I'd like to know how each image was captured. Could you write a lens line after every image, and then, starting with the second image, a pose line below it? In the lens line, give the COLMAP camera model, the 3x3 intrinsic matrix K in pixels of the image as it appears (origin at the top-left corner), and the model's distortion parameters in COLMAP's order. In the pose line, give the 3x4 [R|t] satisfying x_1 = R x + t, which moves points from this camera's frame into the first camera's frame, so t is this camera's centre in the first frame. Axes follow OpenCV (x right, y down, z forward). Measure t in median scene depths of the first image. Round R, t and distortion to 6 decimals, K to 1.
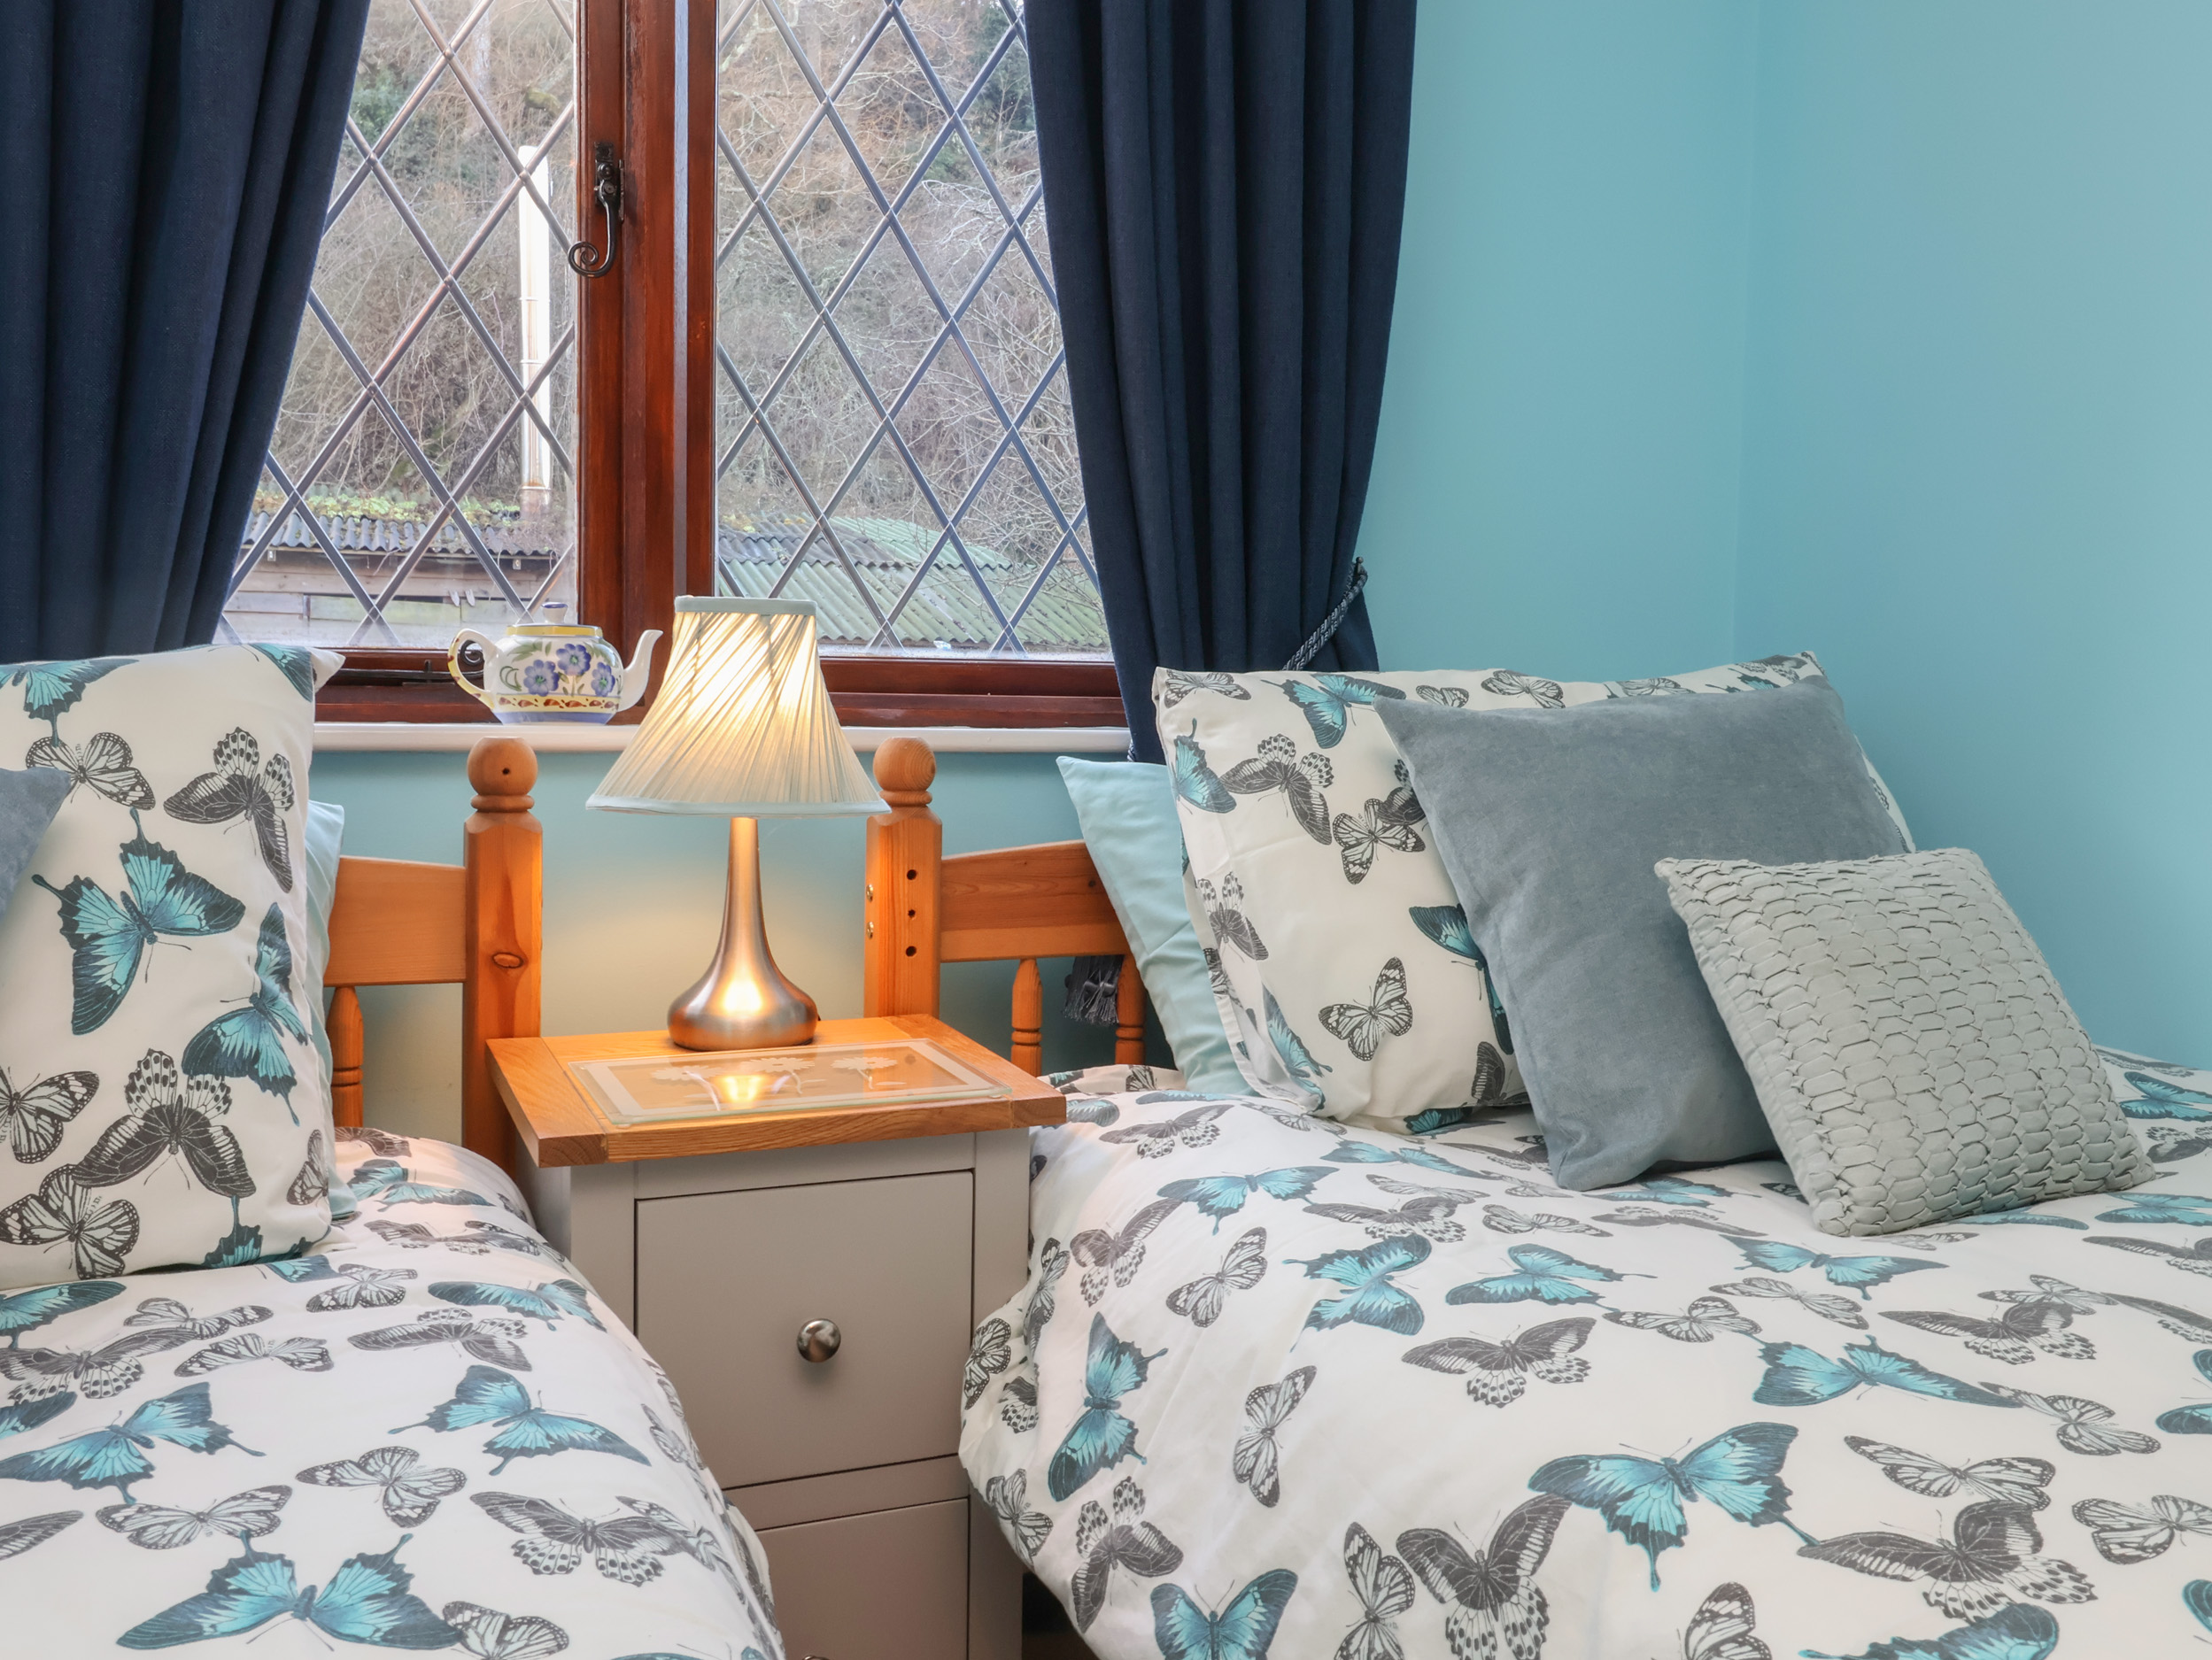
lens RADIAL K [[2014.6, 0, 1102.4], [0, 2014.6, 821.8], [0, 0, 1]] dist [0.006356, 0.001298]
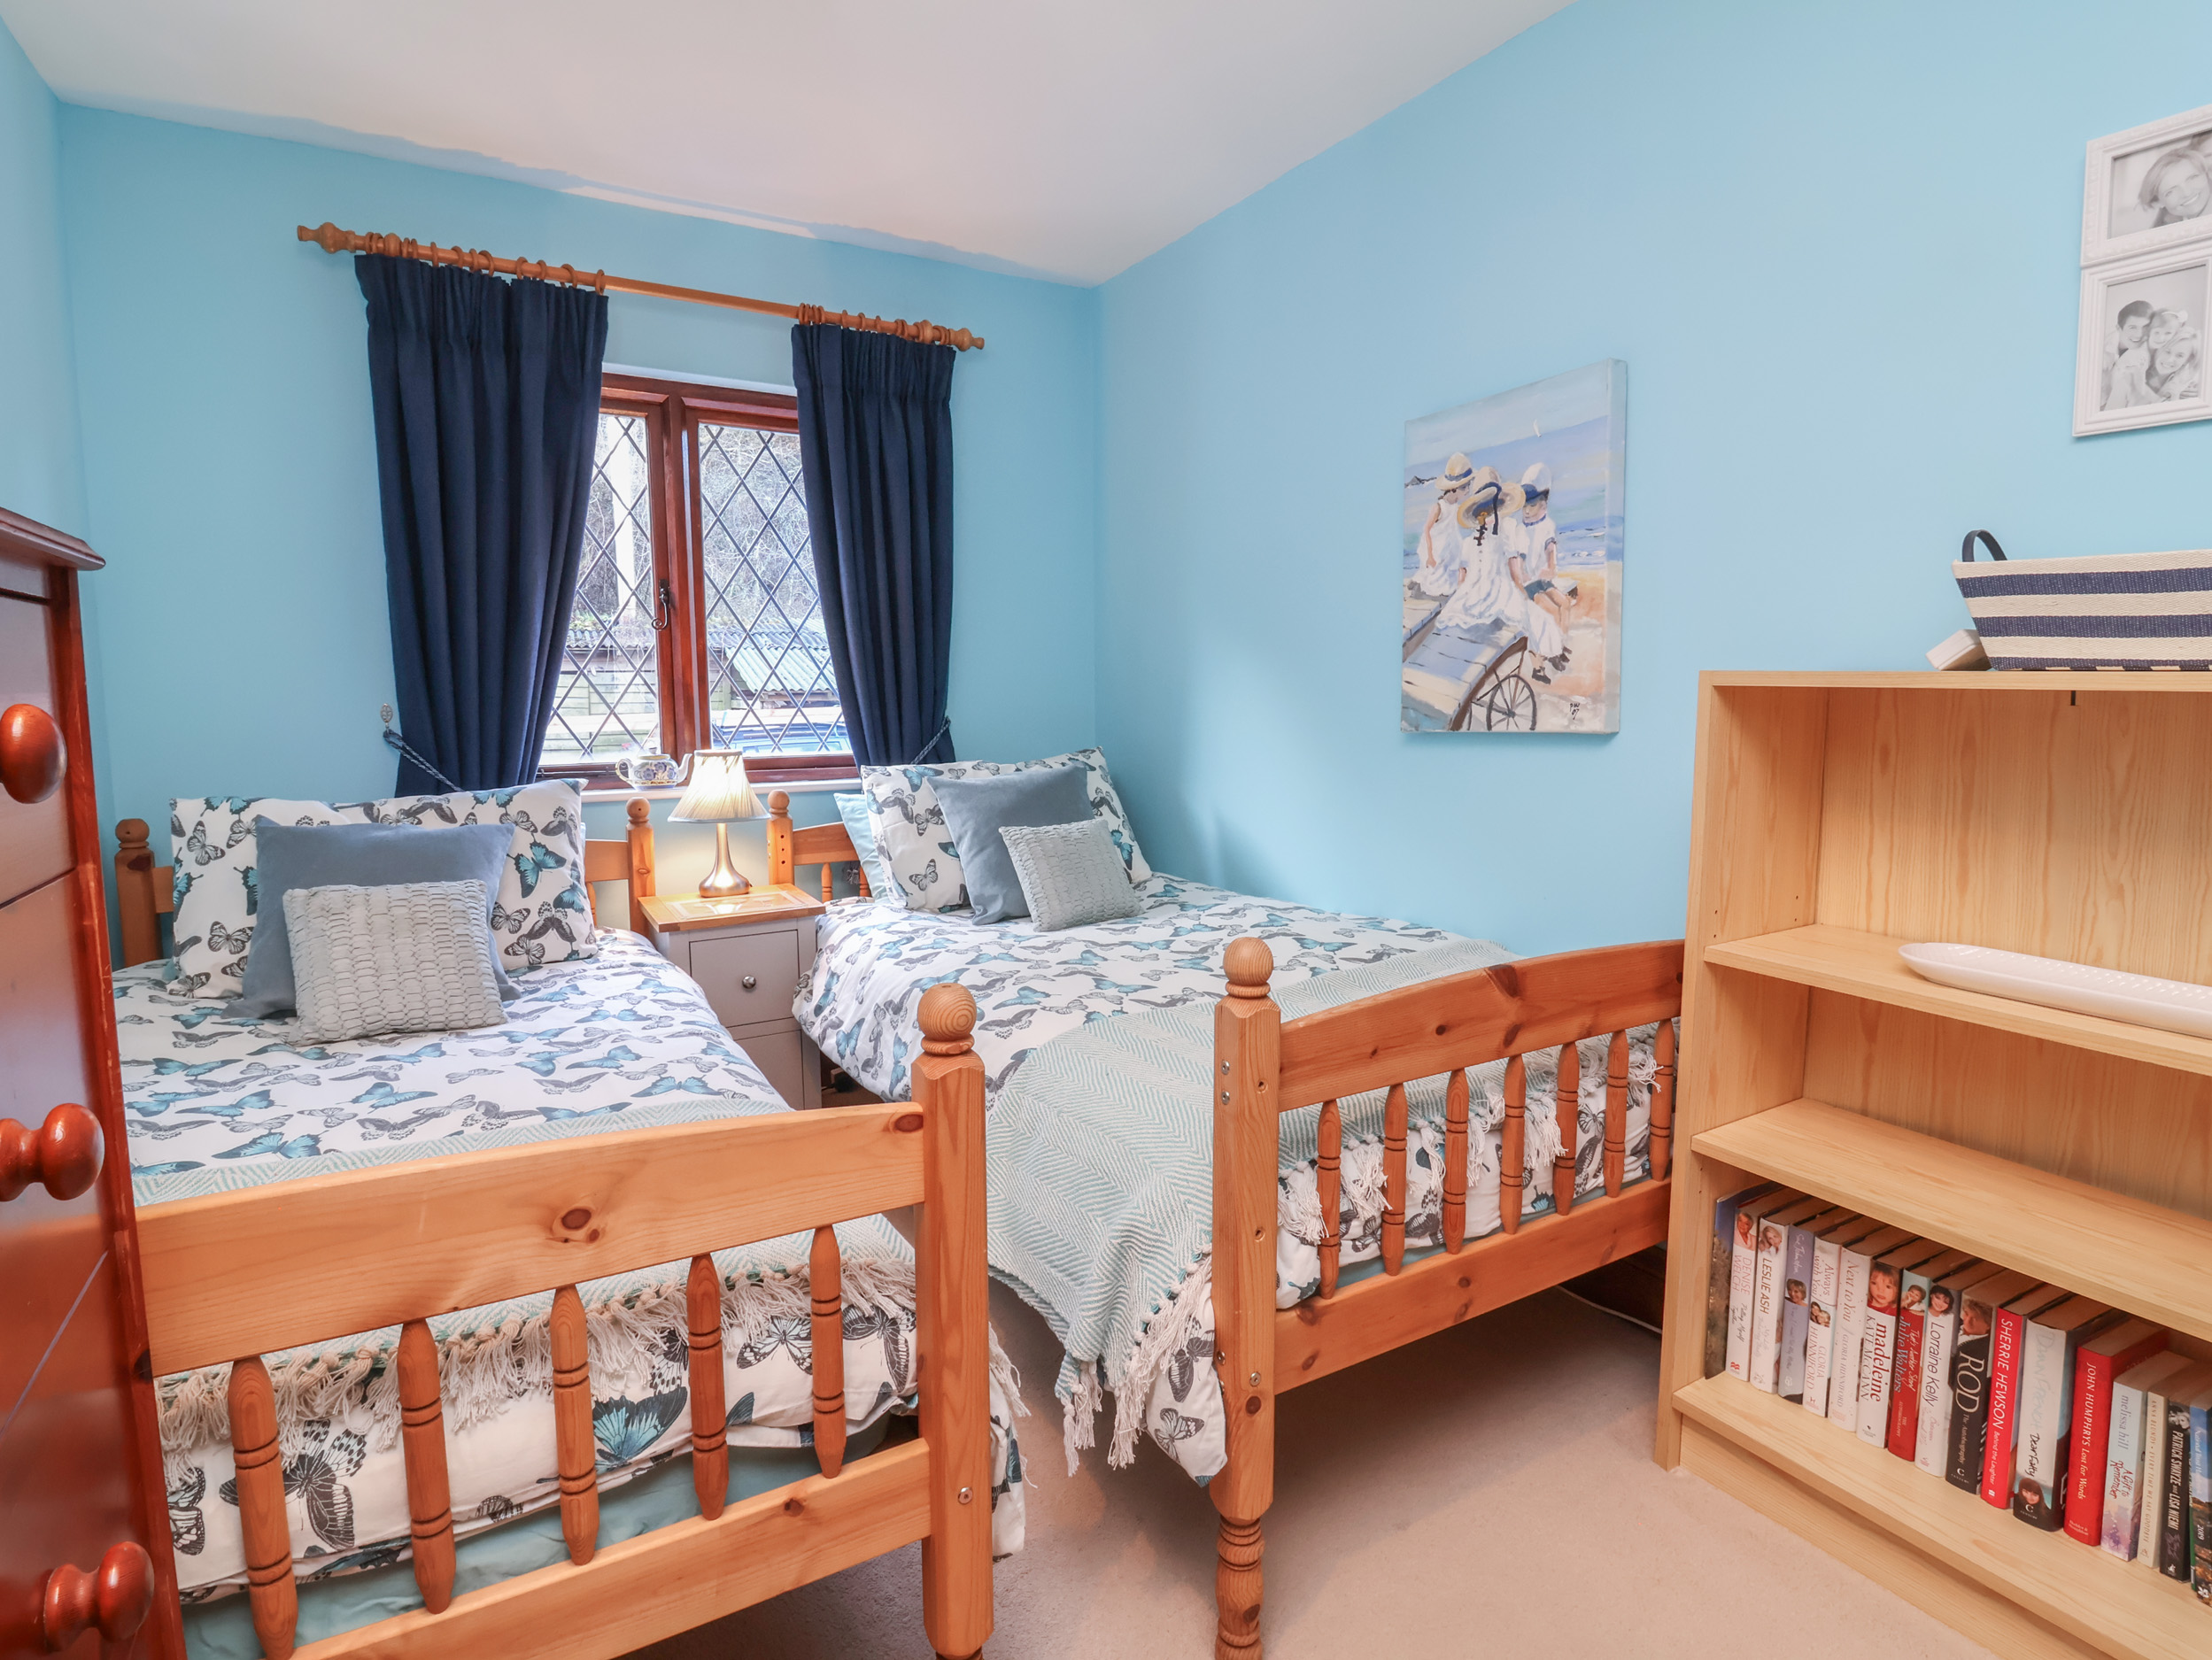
lens RADIAL K [[1165.5, 0, 1132.6], [0, 1165.5, 820.2], [0, 0, 1]] dist [0.001403, -0.016377]
pose [[0.990823, -0.036766, 0.130066, 0.231436], [0.030833, 0.998403, 0.047343, -0.075086], [-0.131599, -0.042899, 0.990374, -0.916845]]
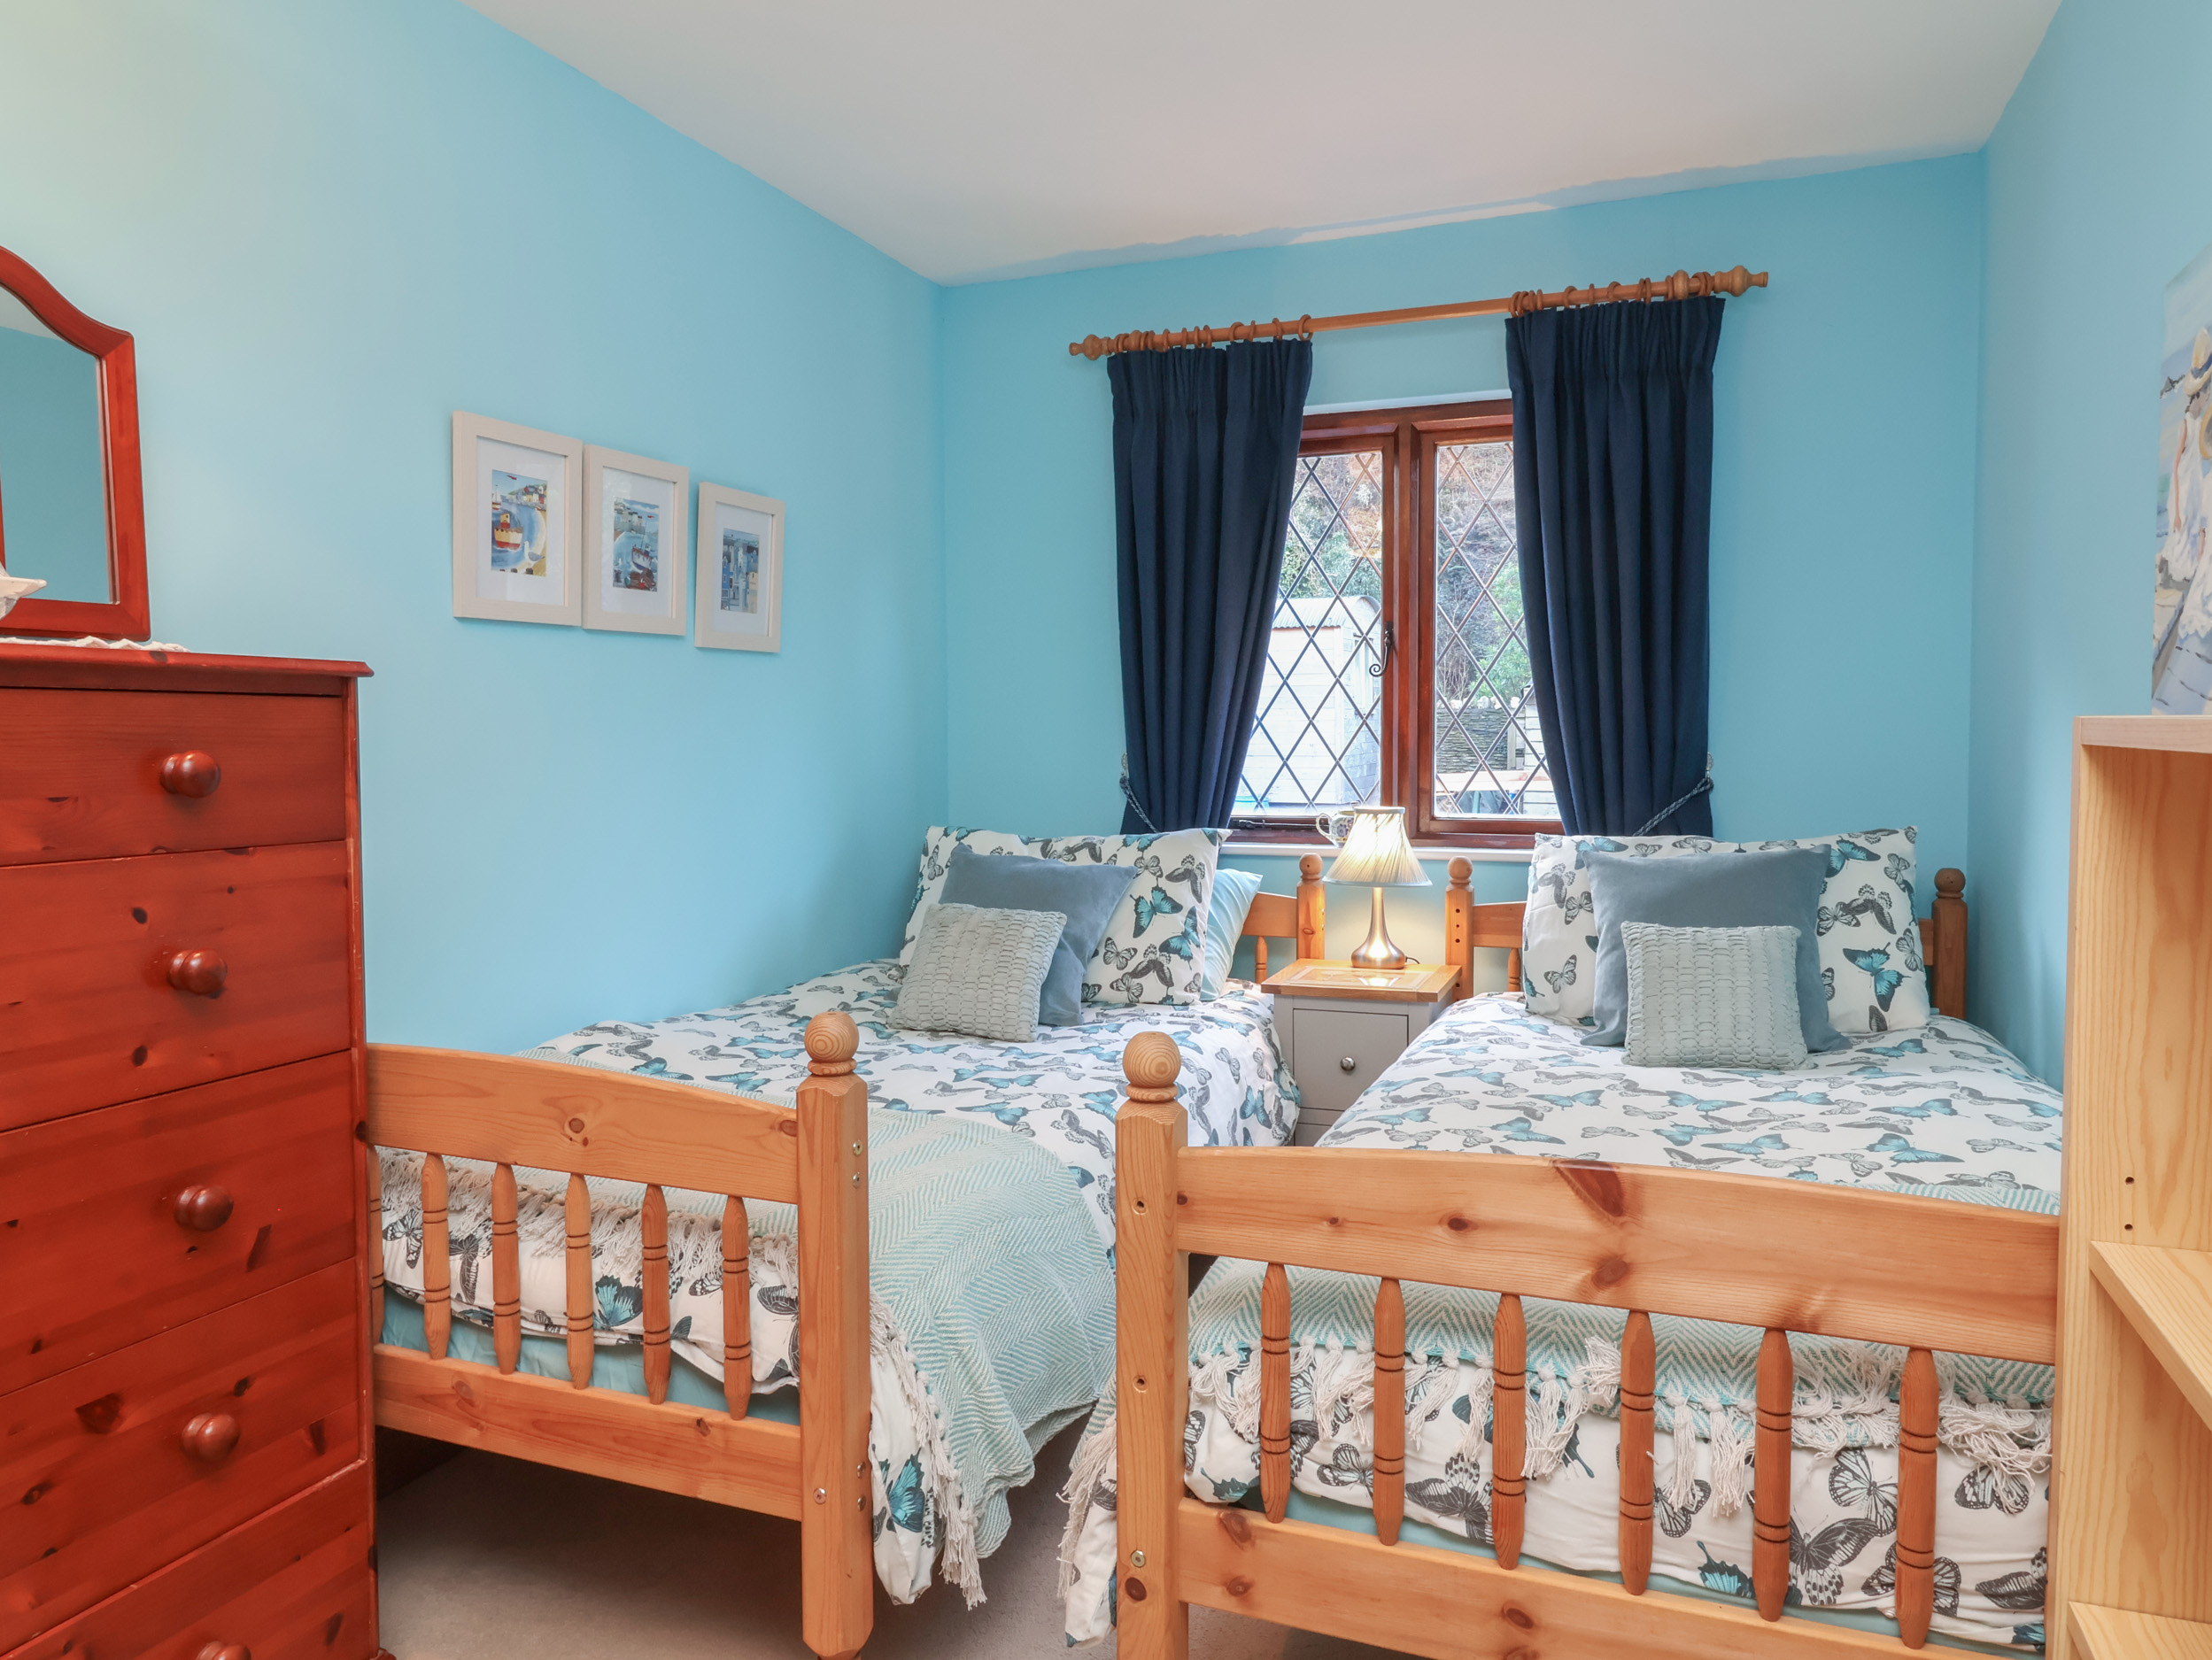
lens RADIAL K [[1473.4, 0, 1099.0], [0, 1473.4, 817.2], [0, 0, 1]] dist [0.004374, -0.002491]
pose [[0.707581, 0.017756, -0.706409, 1.074348], [-0.032779, 0.999433, -0.007712, -0.074669], [0.705871, 0.028612, 0.707762, -0.772709]]
